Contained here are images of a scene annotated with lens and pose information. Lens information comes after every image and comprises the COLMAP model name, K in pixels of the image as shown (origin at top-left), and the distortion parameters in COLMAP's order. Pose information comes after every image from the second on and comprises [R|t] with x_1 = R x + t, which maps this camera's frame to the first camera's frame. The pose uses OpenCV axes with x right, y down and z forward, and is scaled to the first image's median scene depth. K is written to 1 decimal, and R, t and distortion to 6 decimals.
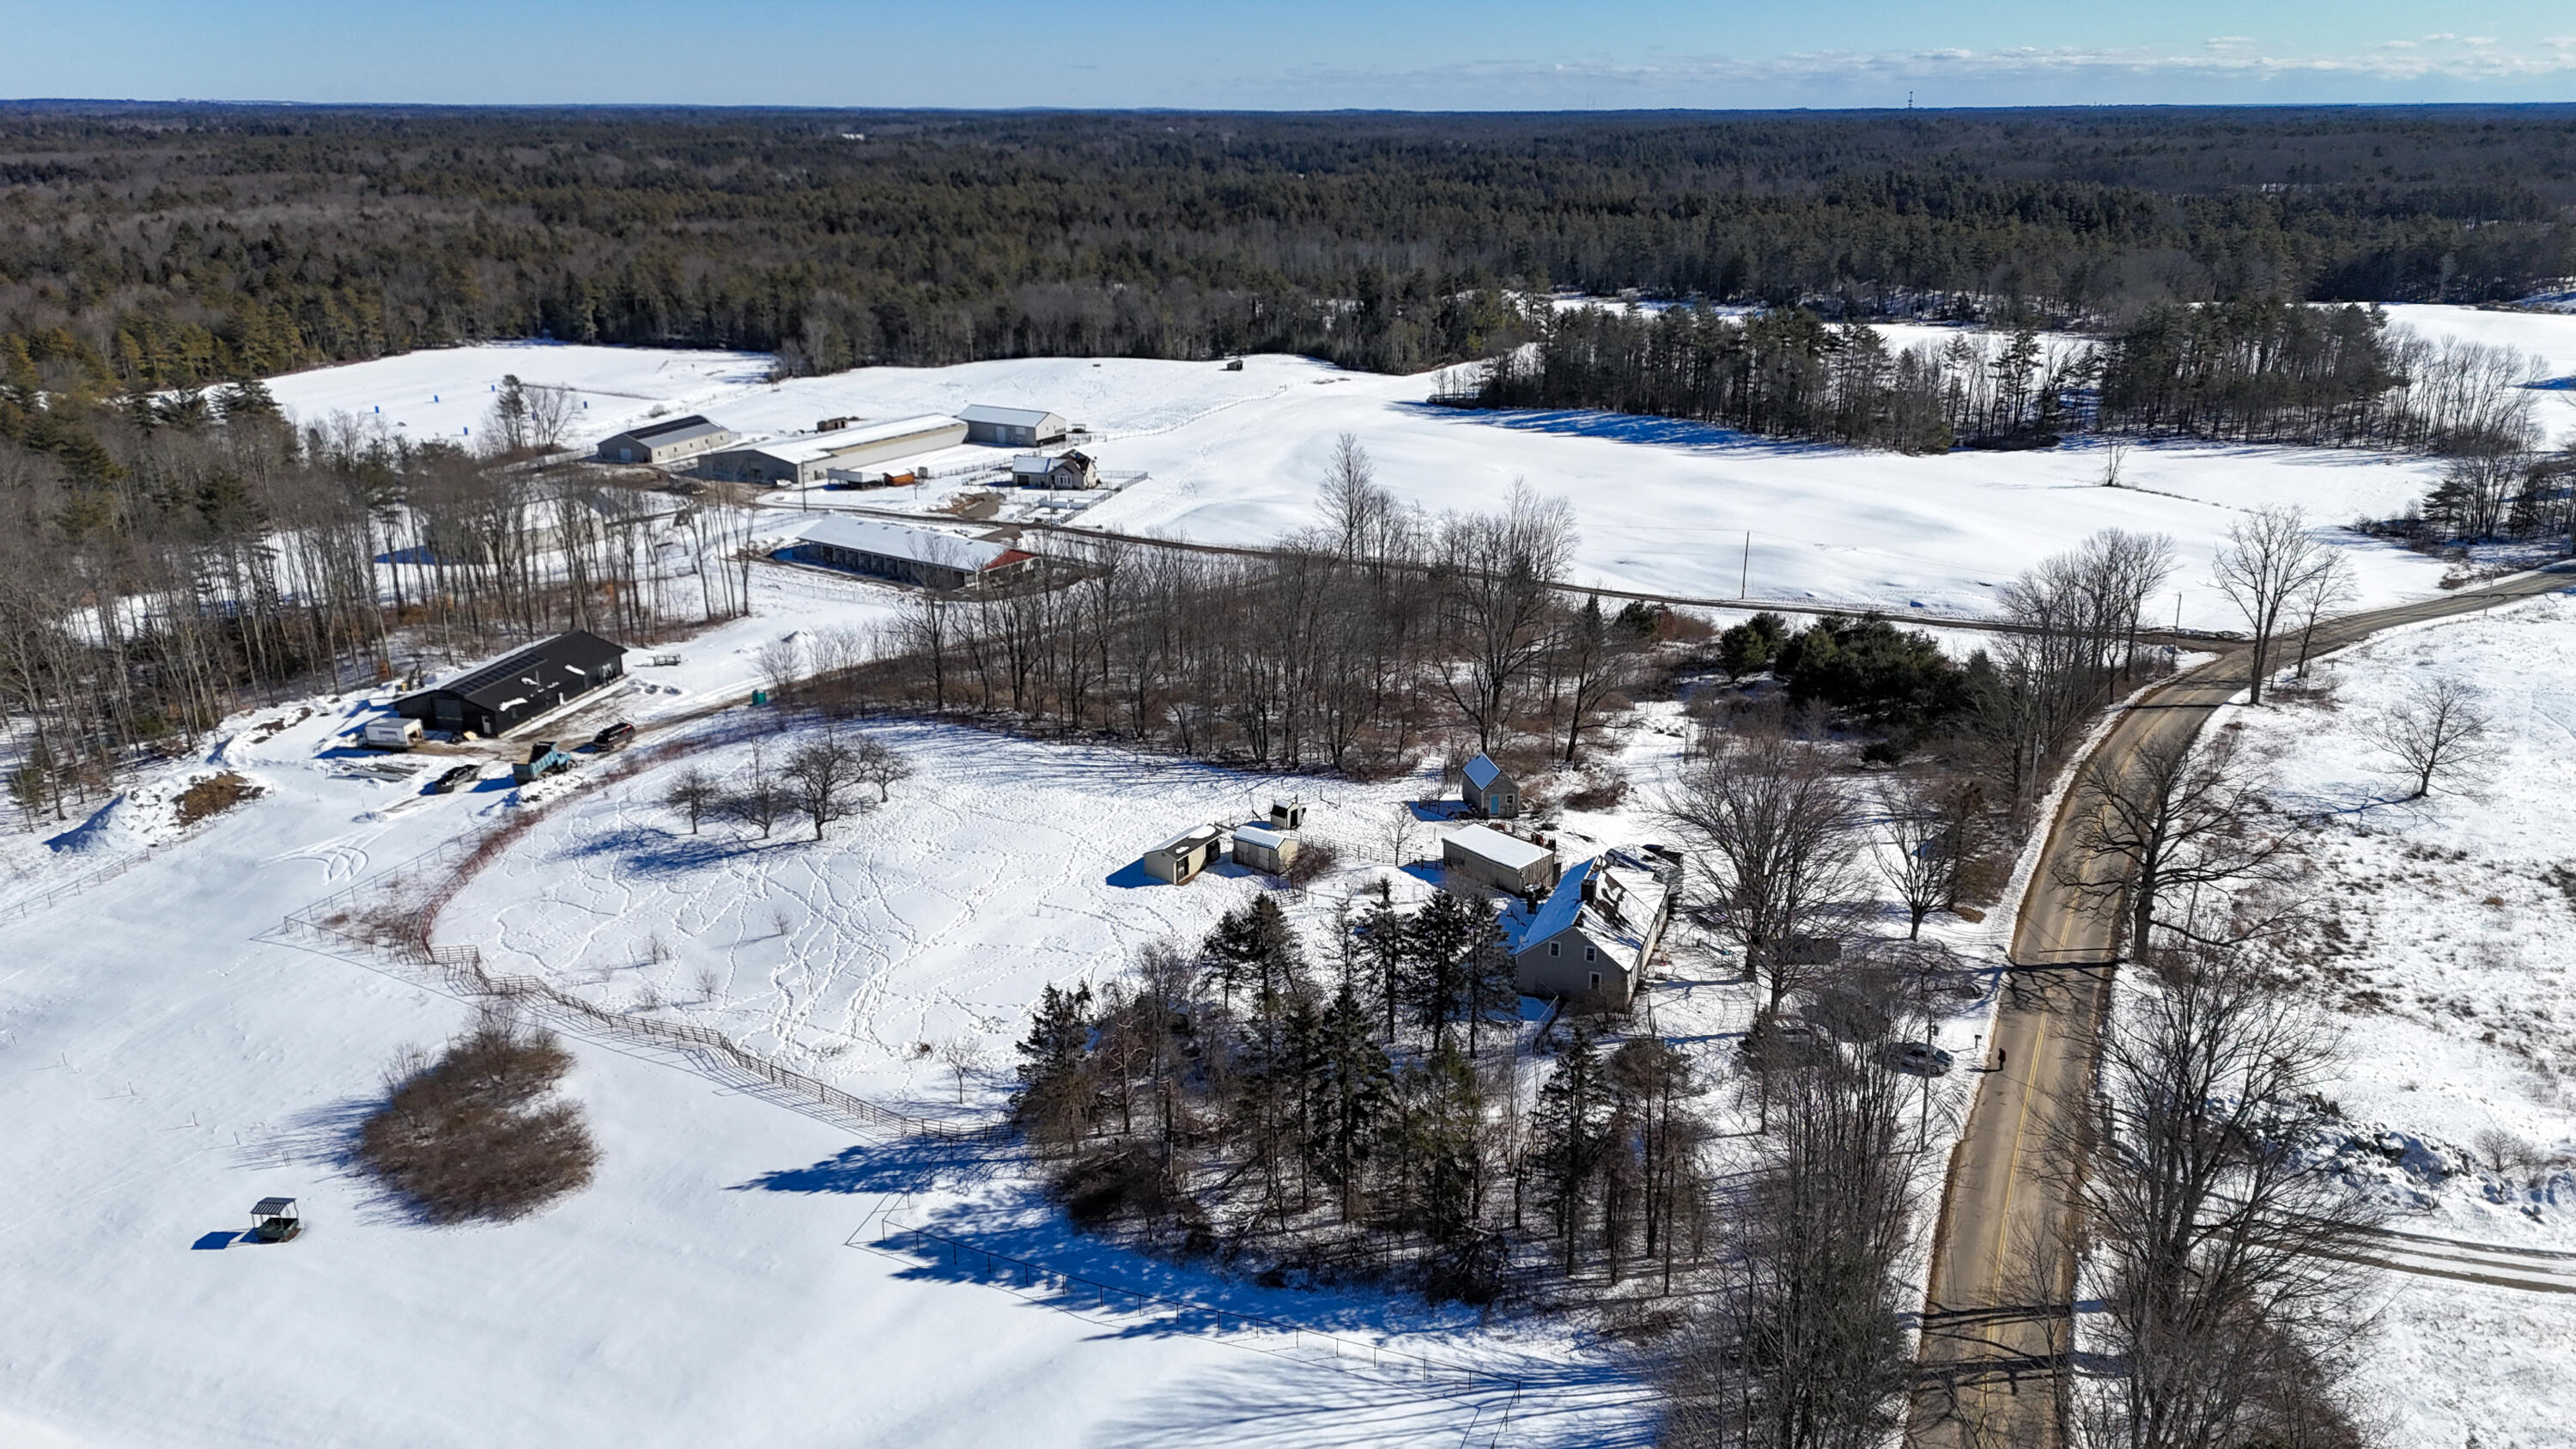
lens RADIAL K [[1859.3, 0, 1288.0], [0, 1859.3, 724.5], [0, 0, 1]] dist [0.104886, -0.112001]
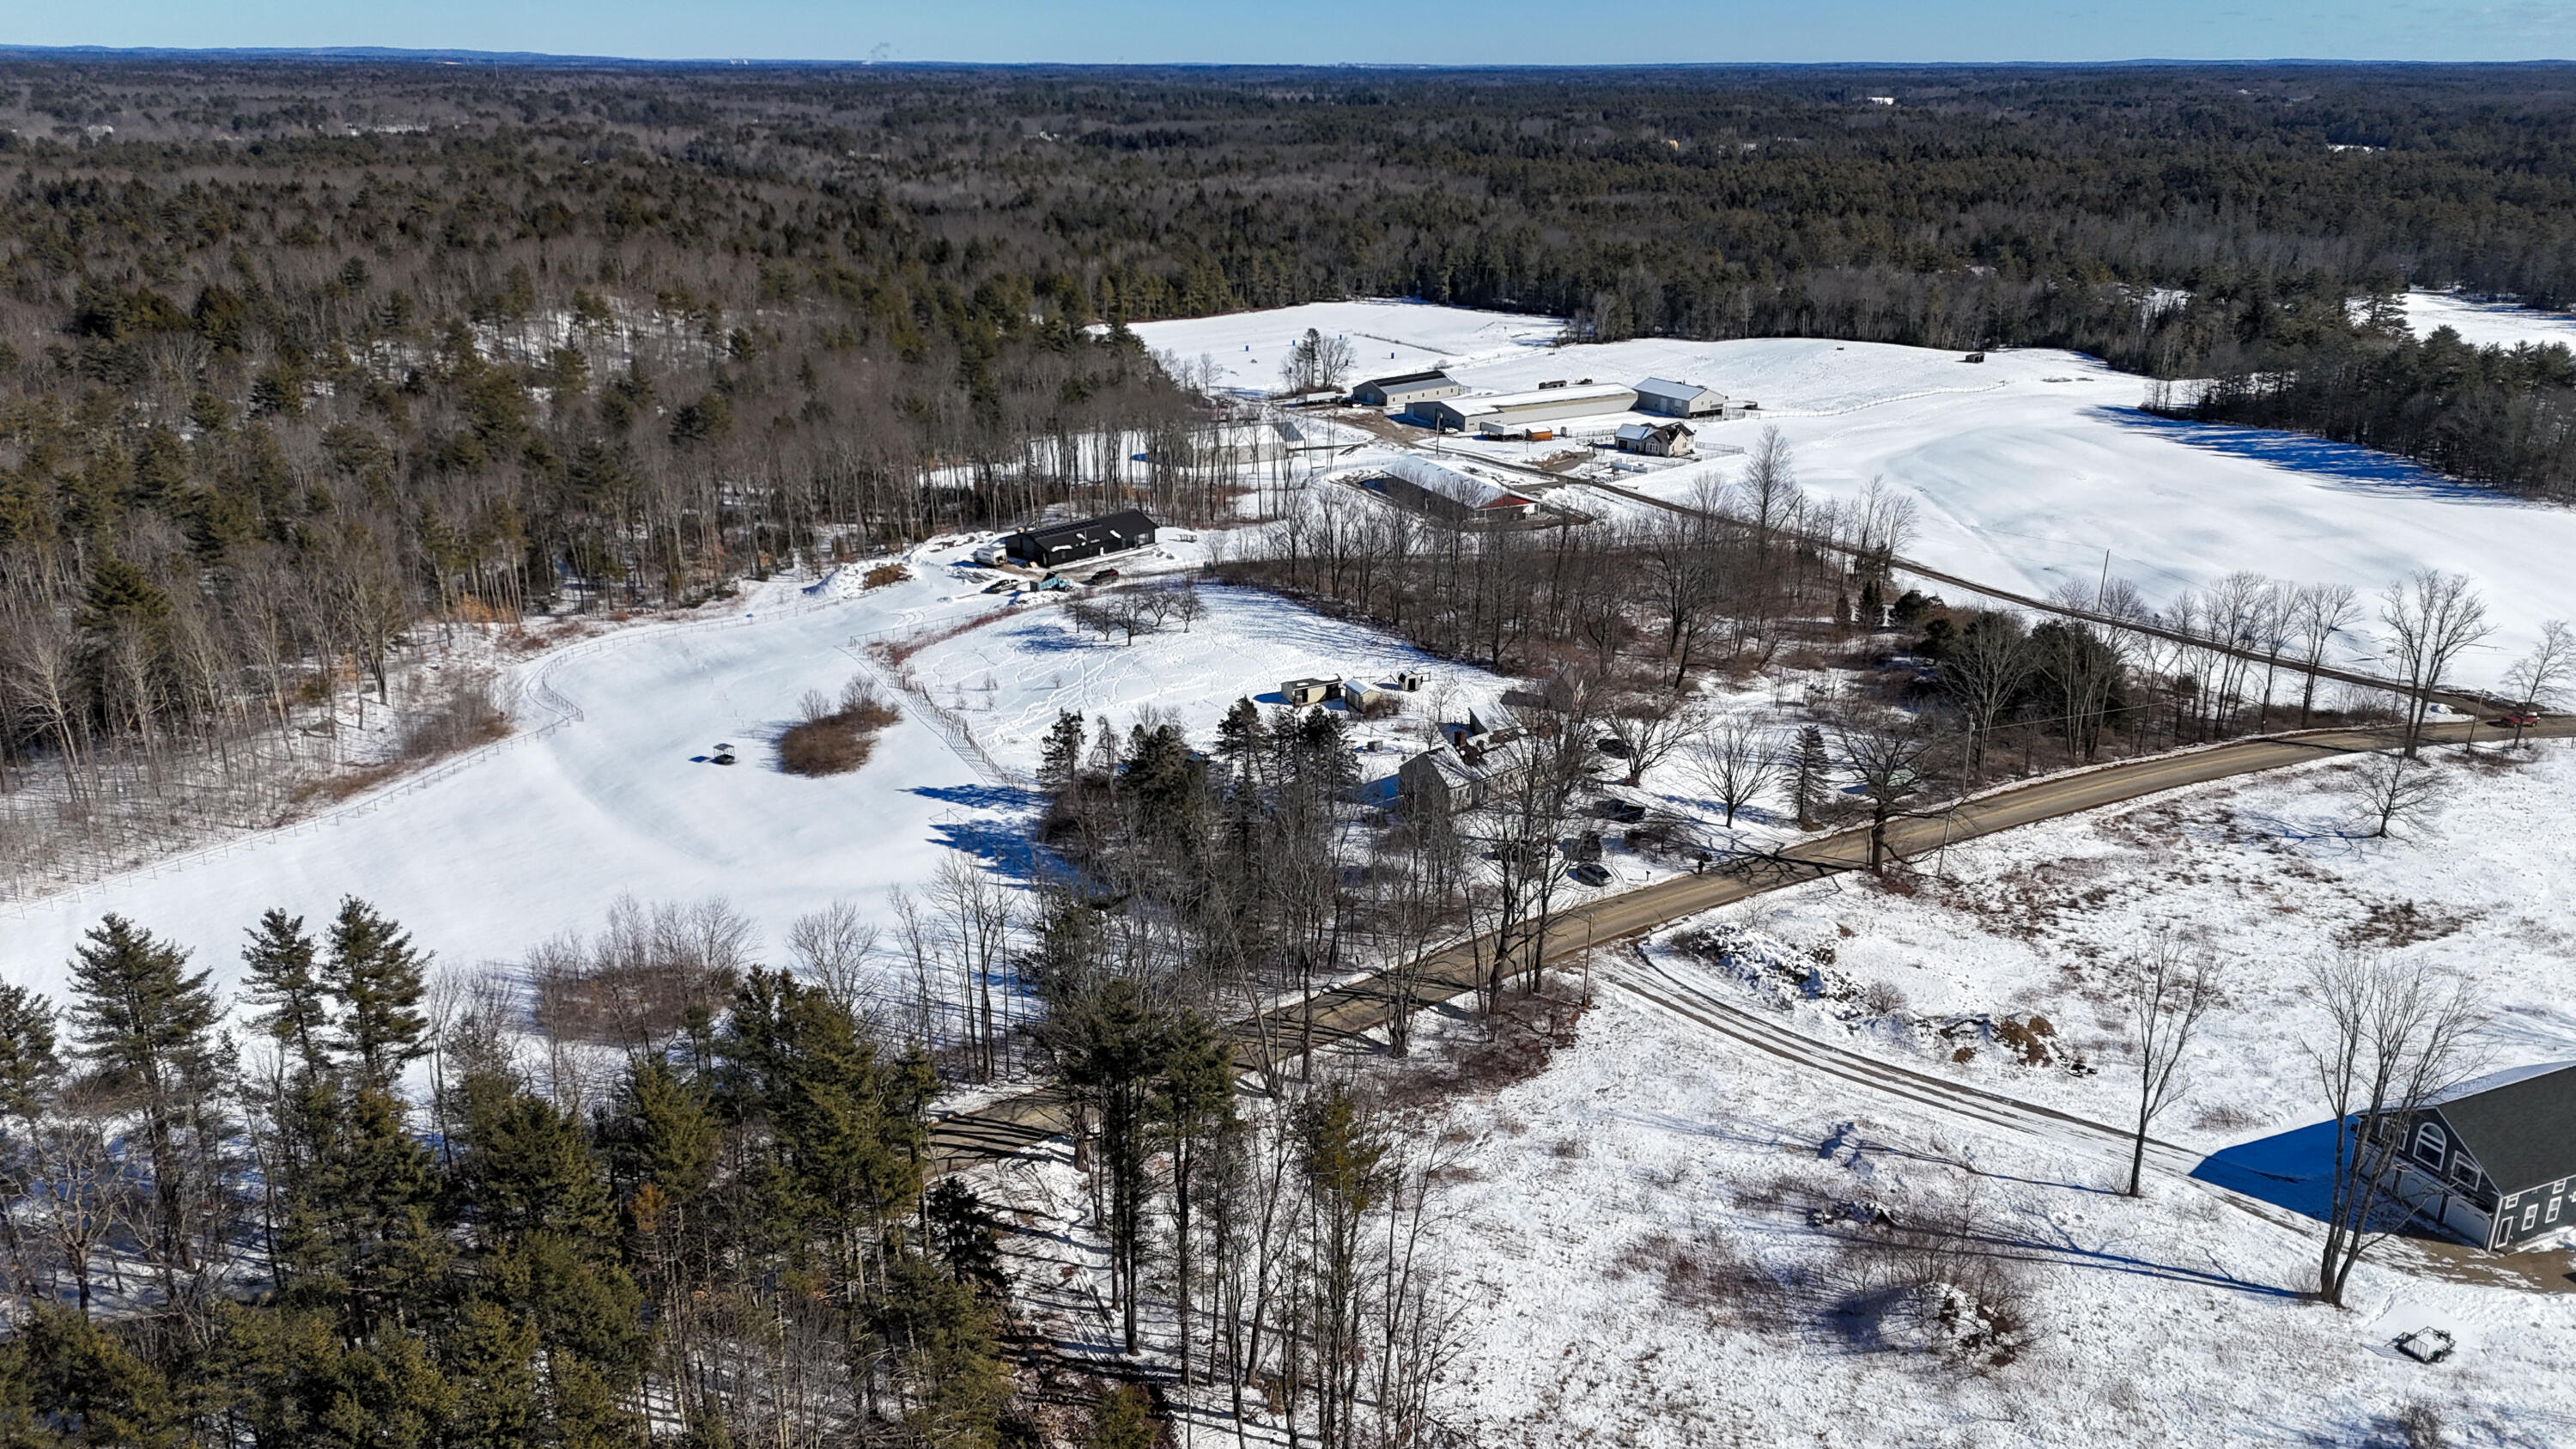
lens RADIAL K [[1859.3, 0, 1288.0], [0, 1859.3, 724.5], [0, 0, 1]] dist [0.104886, -0.112001]
pose [[0.860956, 0.171006, -0.479074, 0.230496], [-0.160732, 0.985002, 0.062743, 0.002612], [0.482618, 0.022983, 0.875529, -0.112439]]
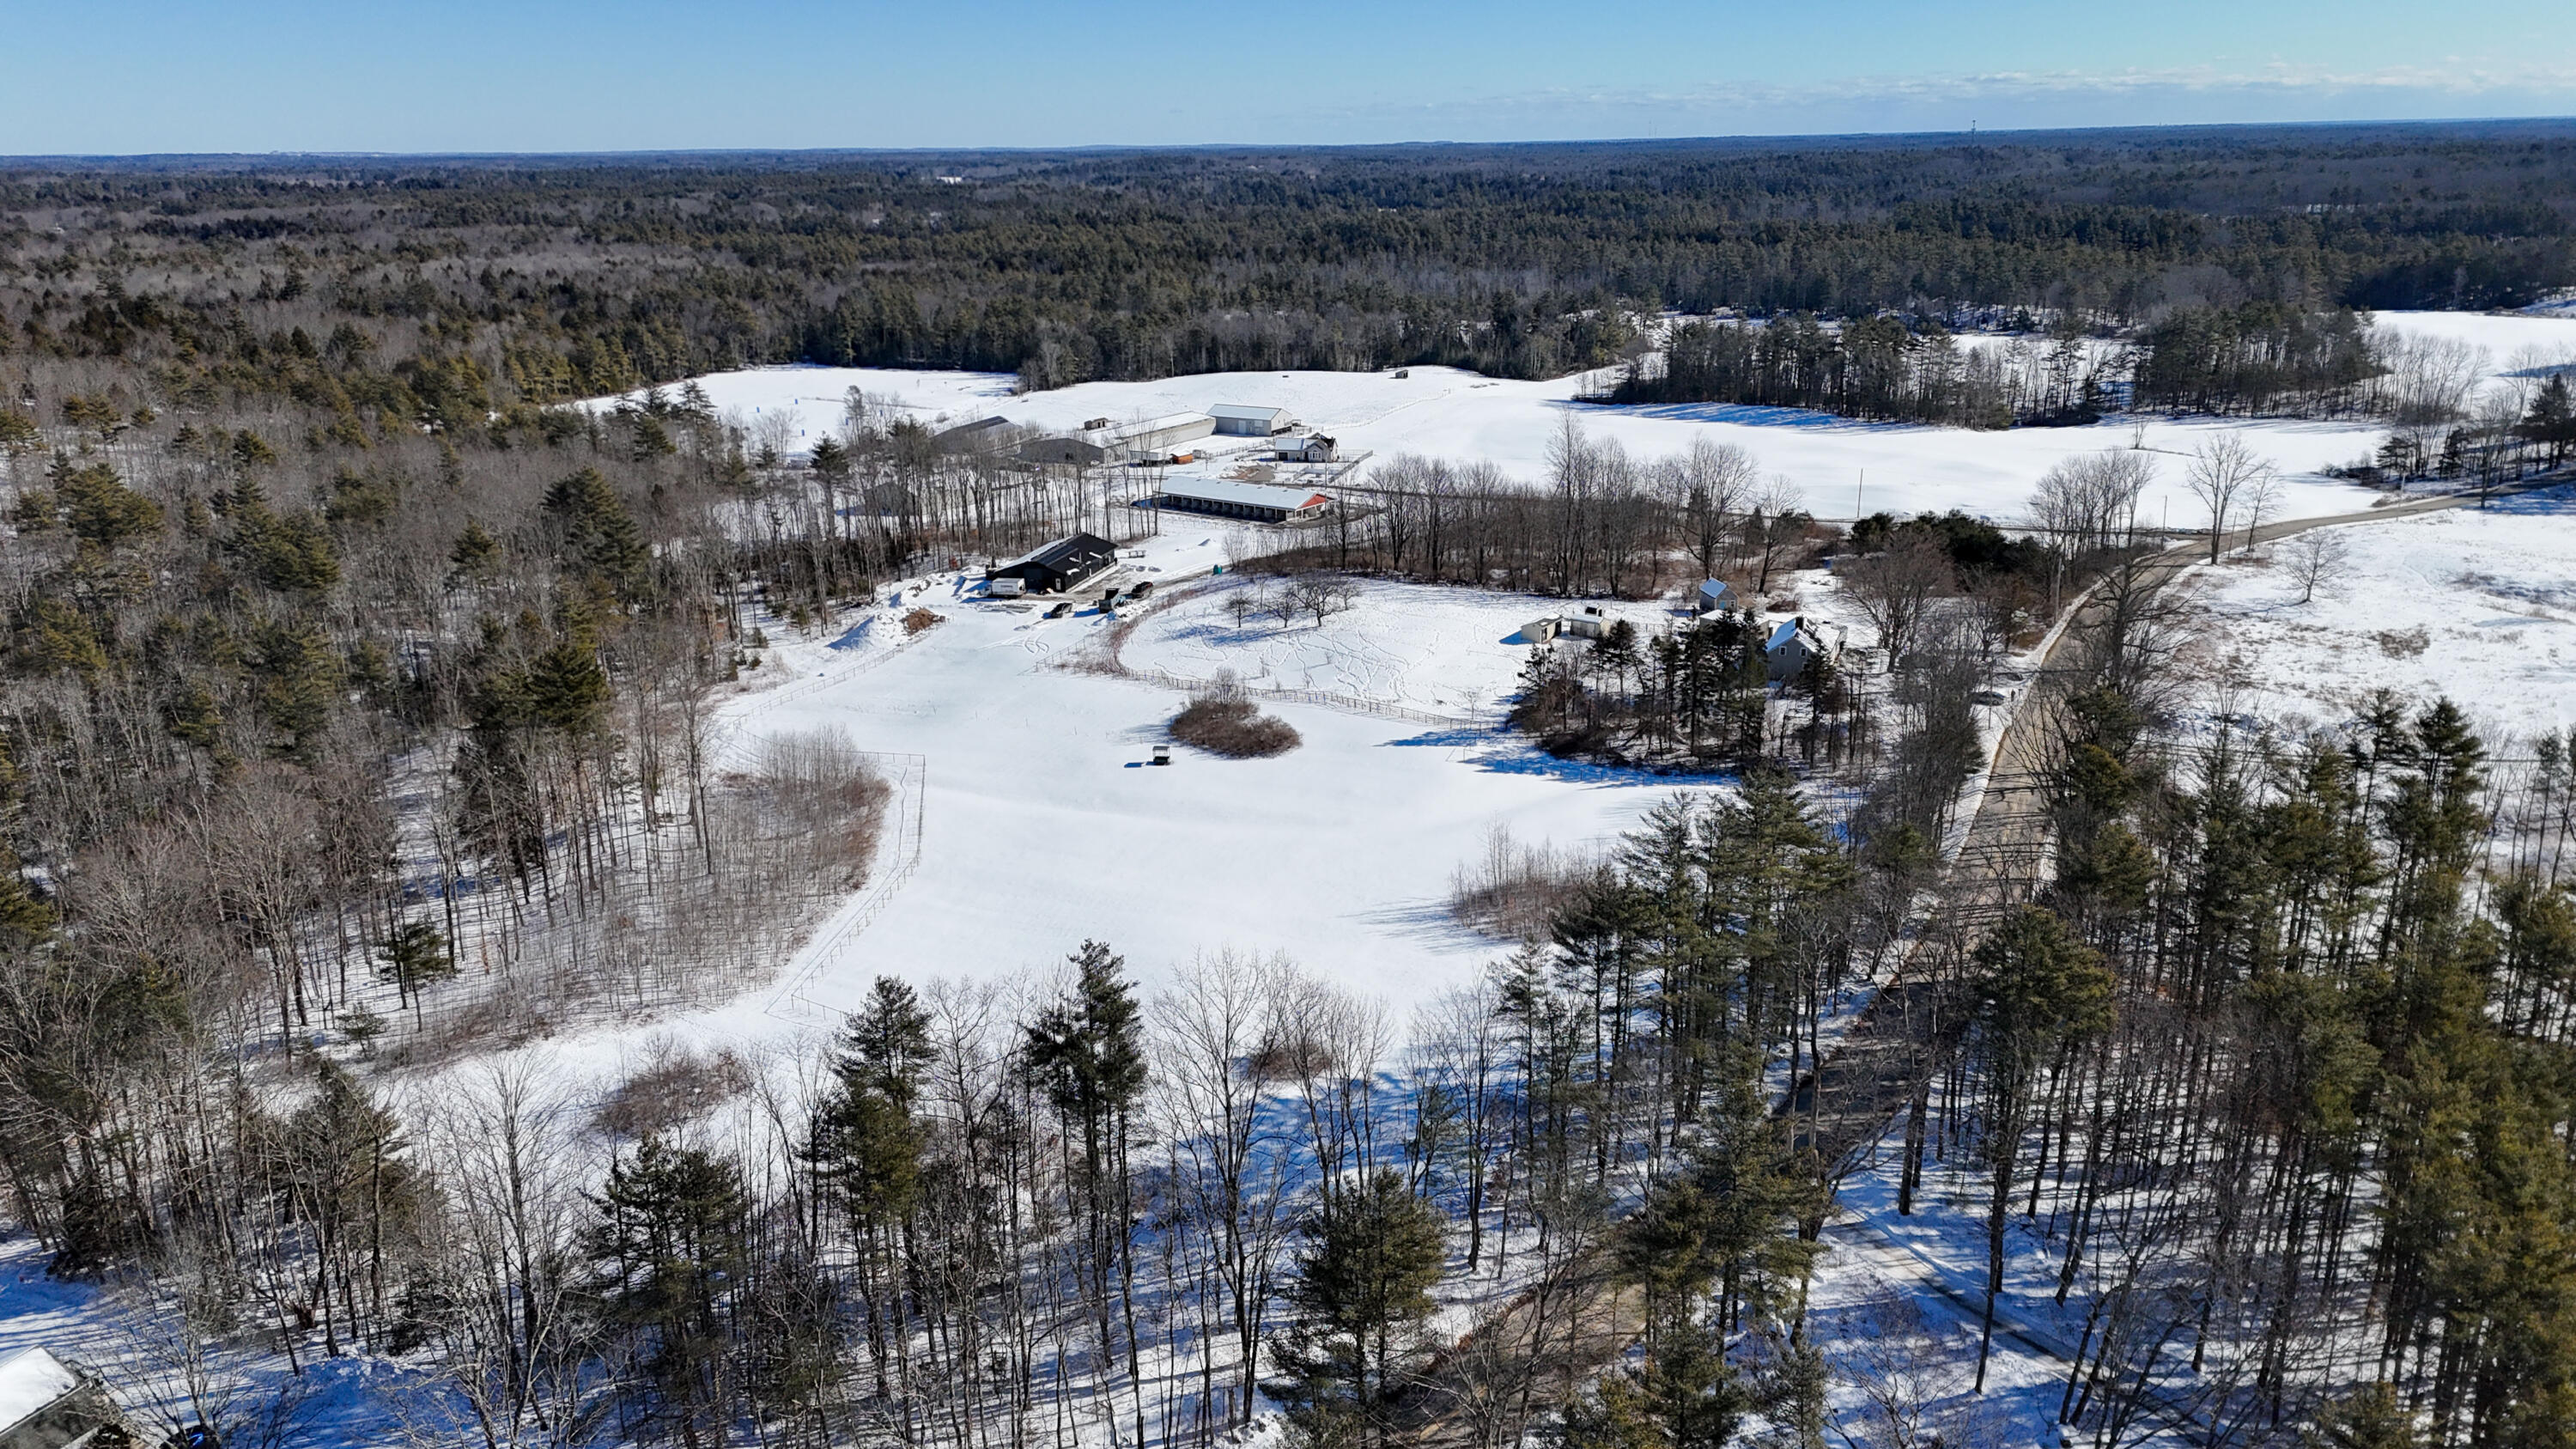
lens RADIAL K [[1859.3, 0, 1288.0], [0, 1859.3, 724.5], [0, 0, 1]] dist [0.104886, -0.112001]
pose [[0.999453, -0.006275, -0.032475, -0.082733], [0.005754, 0.999854, -0.016097, 0.064829], [0.032571, 0.015901, 0.999343, -0.247225]]
